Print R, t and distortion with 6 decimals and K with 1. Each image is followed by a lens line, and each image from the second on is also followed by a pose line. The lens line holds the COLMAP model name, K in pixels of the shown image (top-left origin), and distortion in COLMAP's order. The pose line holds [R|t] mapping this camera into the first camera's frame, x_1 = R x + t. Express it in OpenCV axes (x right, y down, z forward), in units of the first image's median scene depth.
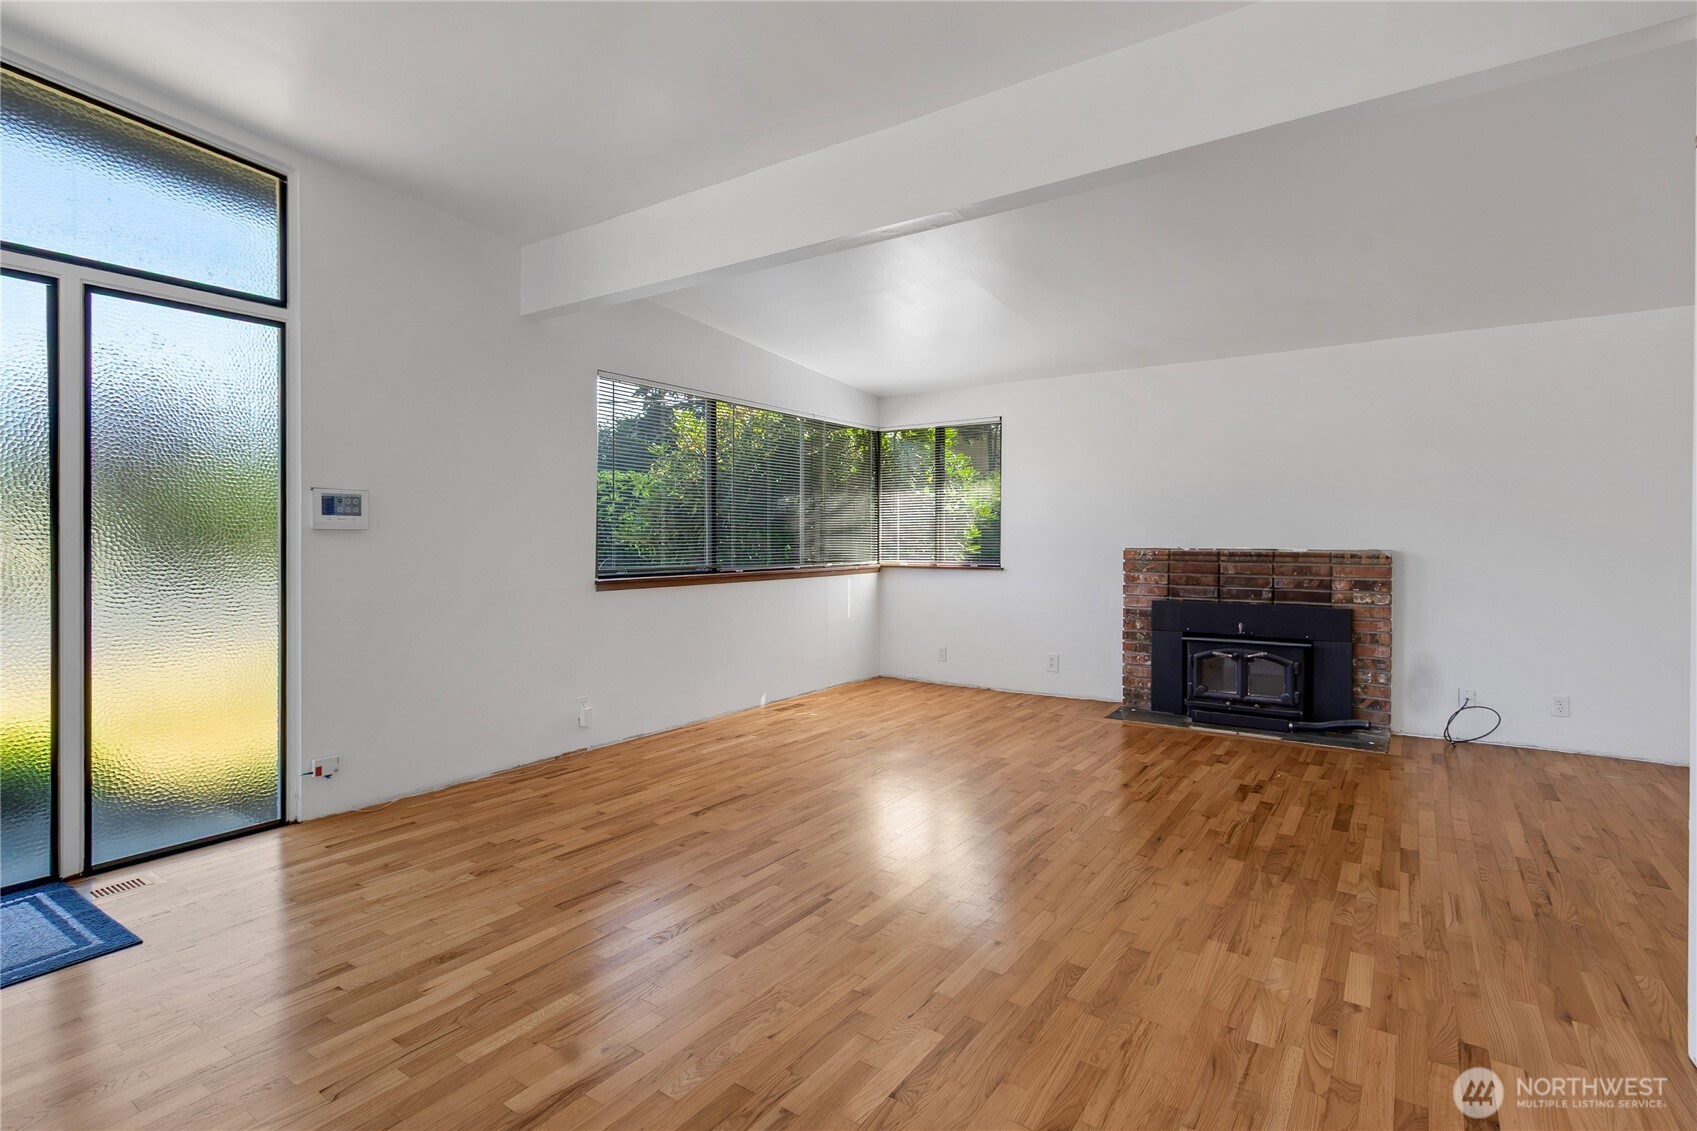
lens RADIAL K [[803.8, 0, 847.9], [0, 803.8, 542.2], [0, 0, 1]] dist [0.000703, -0.000028]
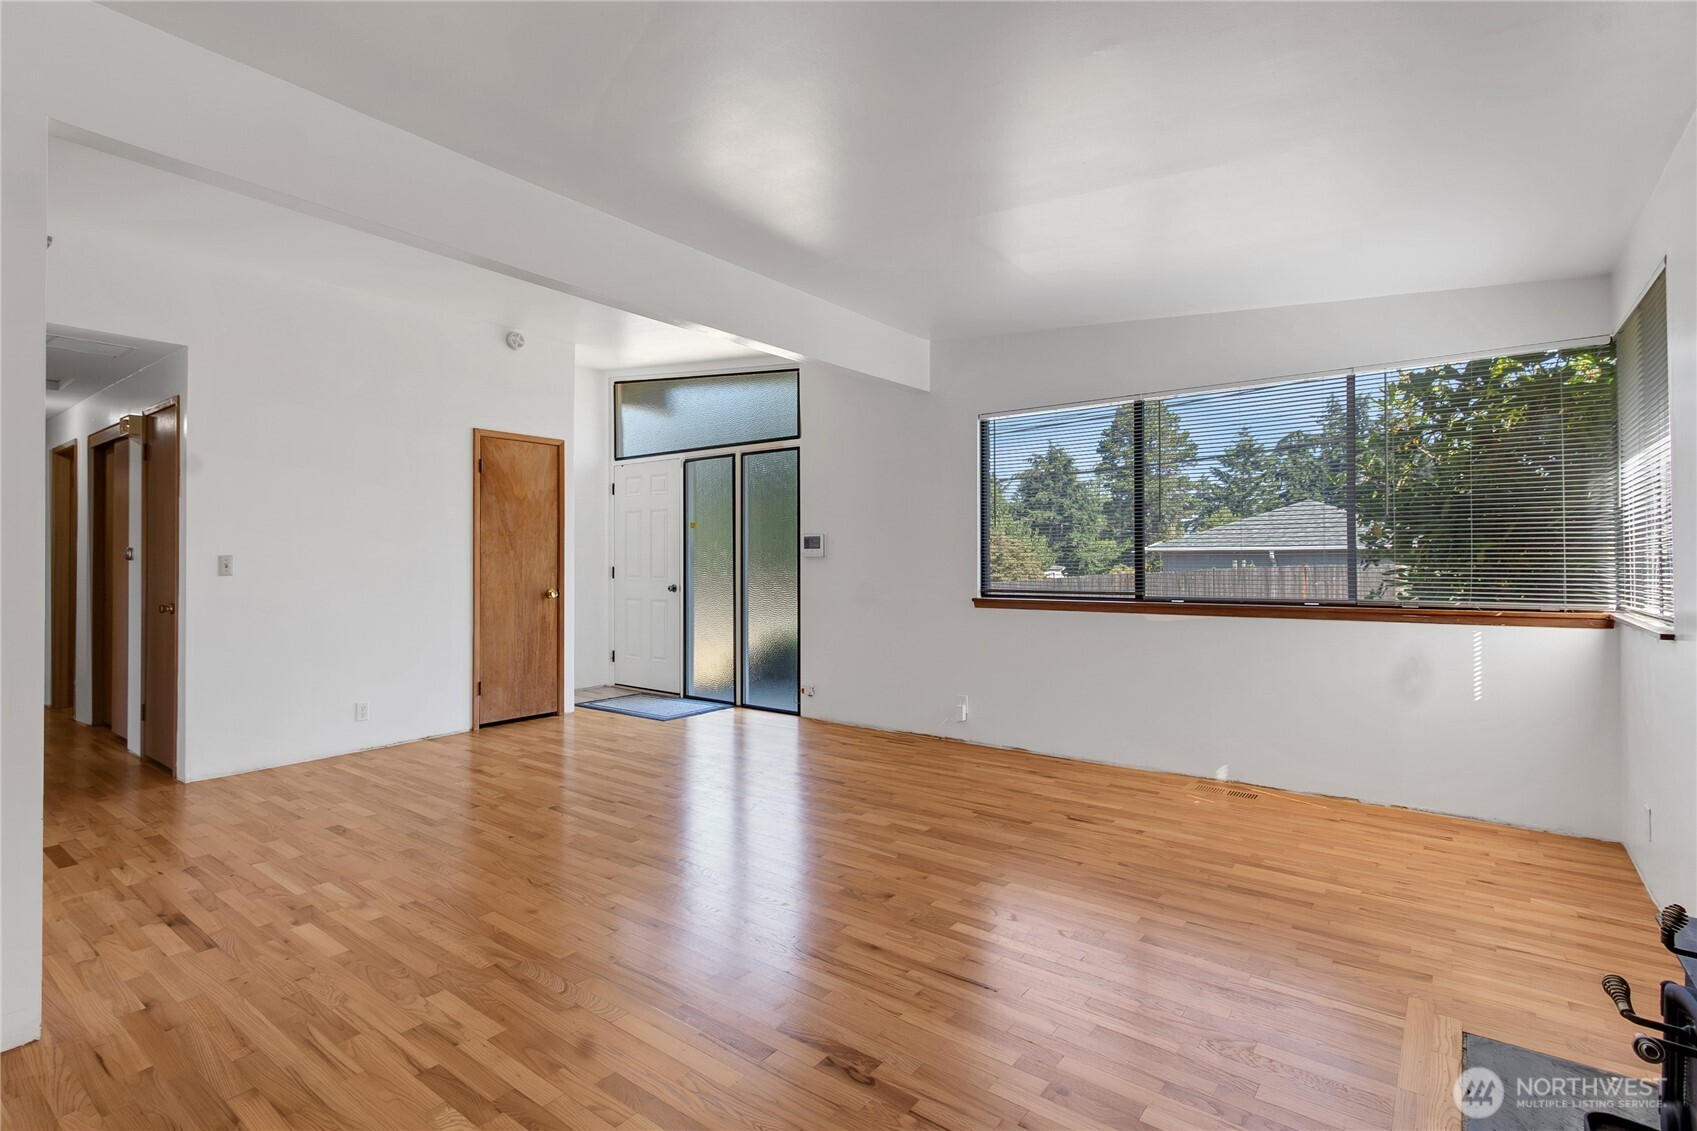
lens RADIAL K [[803.8, 0, 847.9], [0, 803.8, 542.2], [0, 0, 1]] dist [0.000703, -0.000028]
pose [[-0.031141, -0.024390, -0.999217, 0.773345], [-0.002211, 0.999701, -0.024333, -0.003383], [0.999513, 0.001451, -0.031186, 0.777722]]
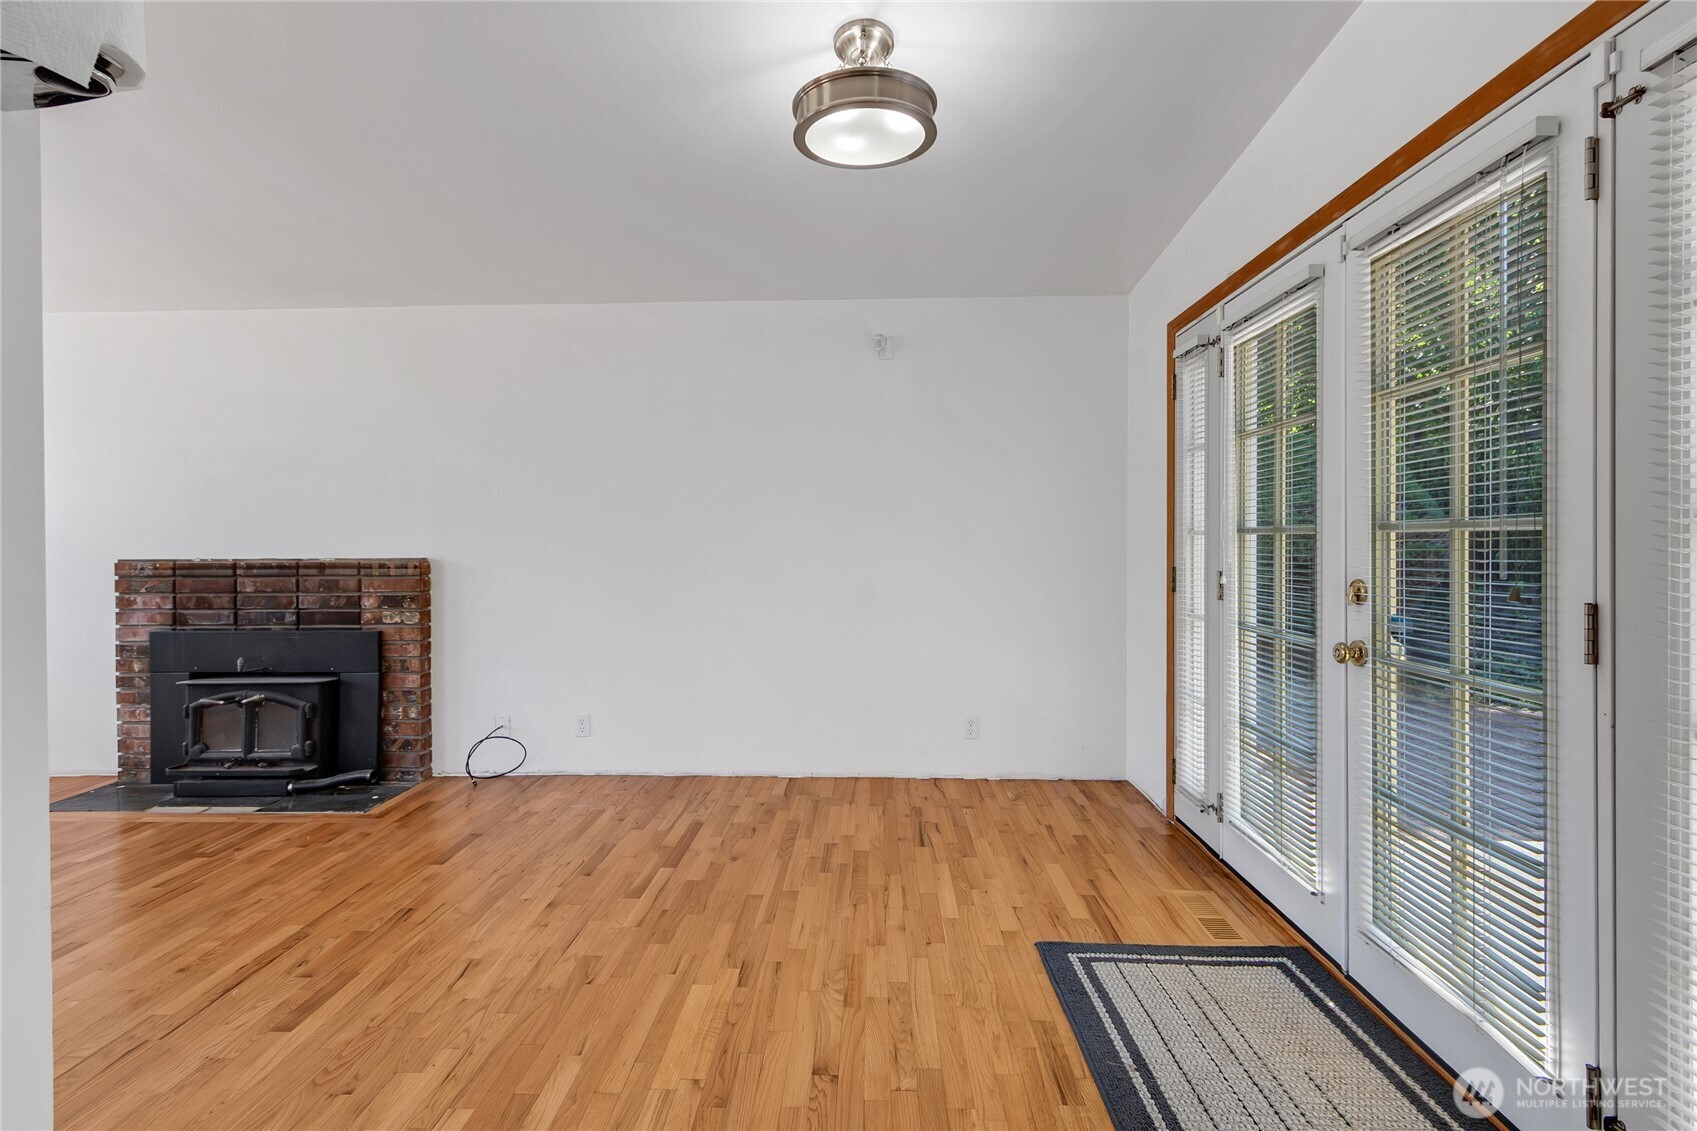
lens RADIAL K [[805.8, 0, 818.9], [0, 805.8, 545.3], [0, 0, 1]] dist [0.019025, 0.000105]
pose [[0.853298, -0.012571, 0.521272, 0.570517], [0.011254, 0.999920, 0.005692, -0.003478], [-0.521302, 0.001010, 0.853371, 0.064938]]
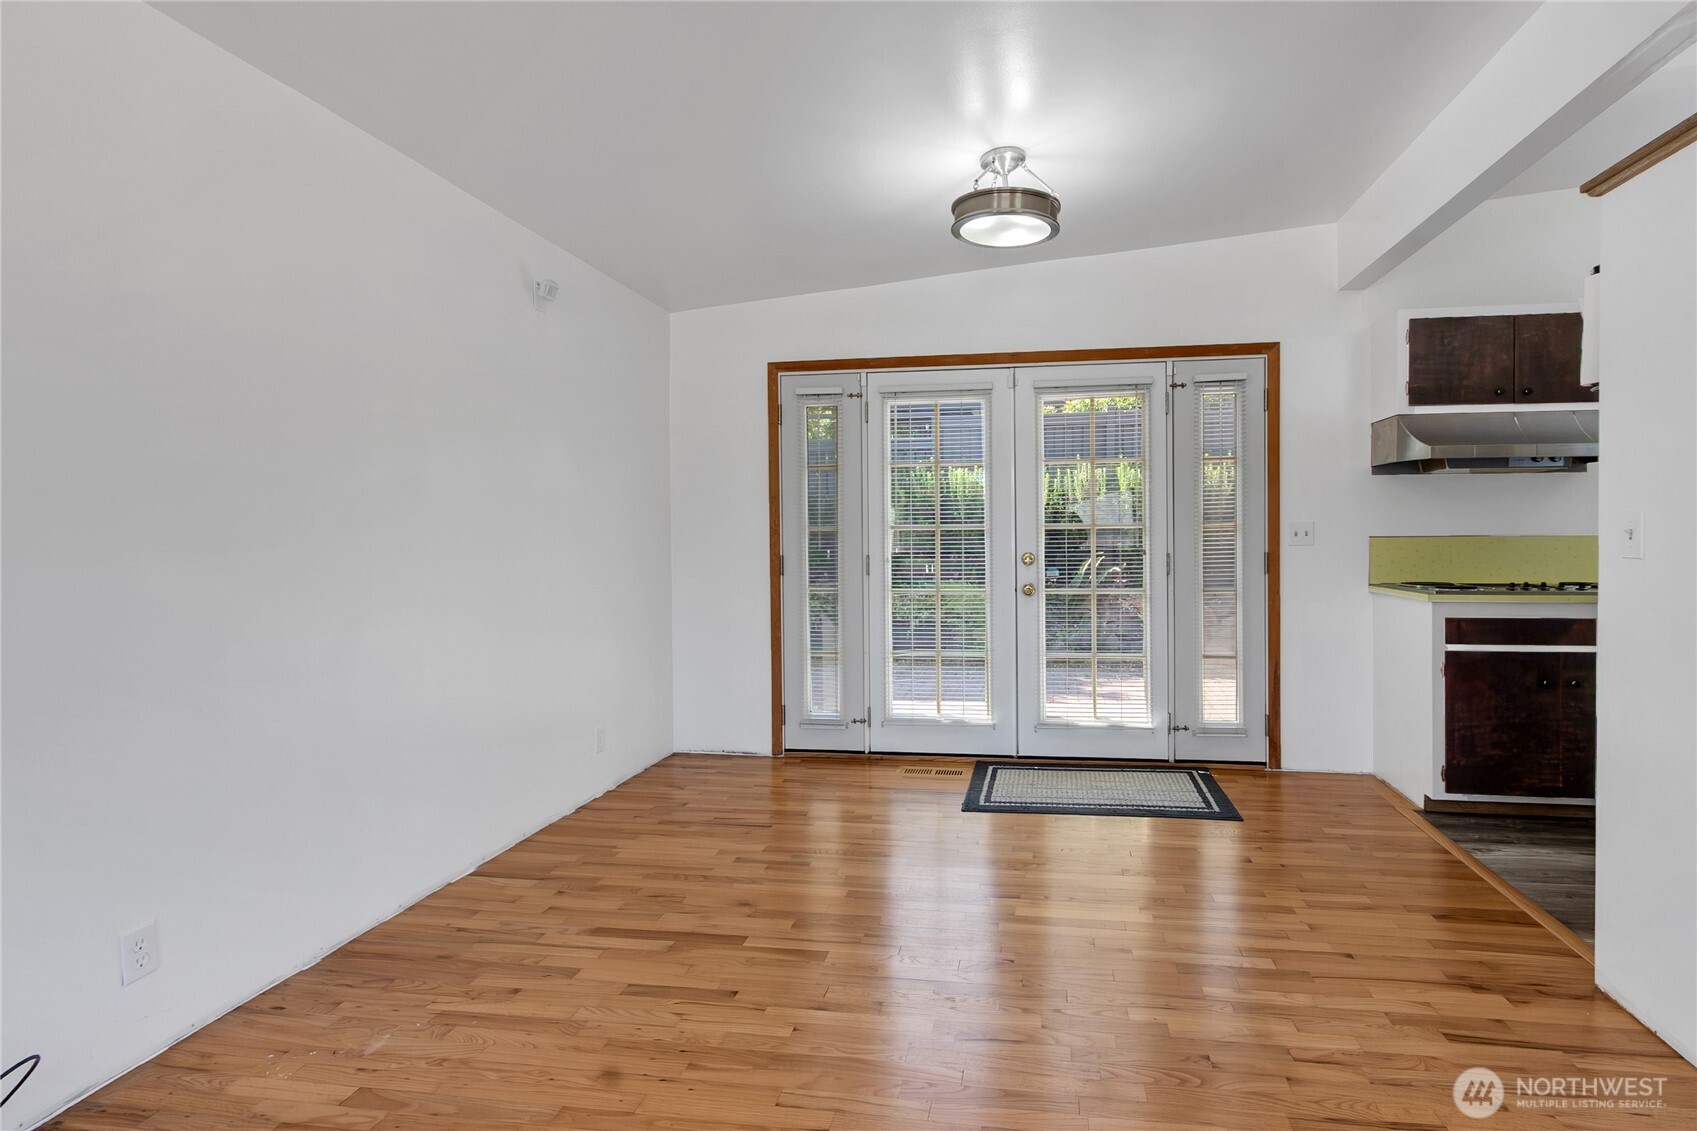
lens RADIAL K [[842.9, 0, 927.7], [0, 842.9, 541.5], [0, 0, 1]] dist [0.001805, 0.000229]
pose [[-0.446096, -0.011894, 0.894906, 0.298756], [0.006834, 0.999837, 0.016696, -0.006671], [-0.894959, 0.013564, -0.445942, 0.740207]]
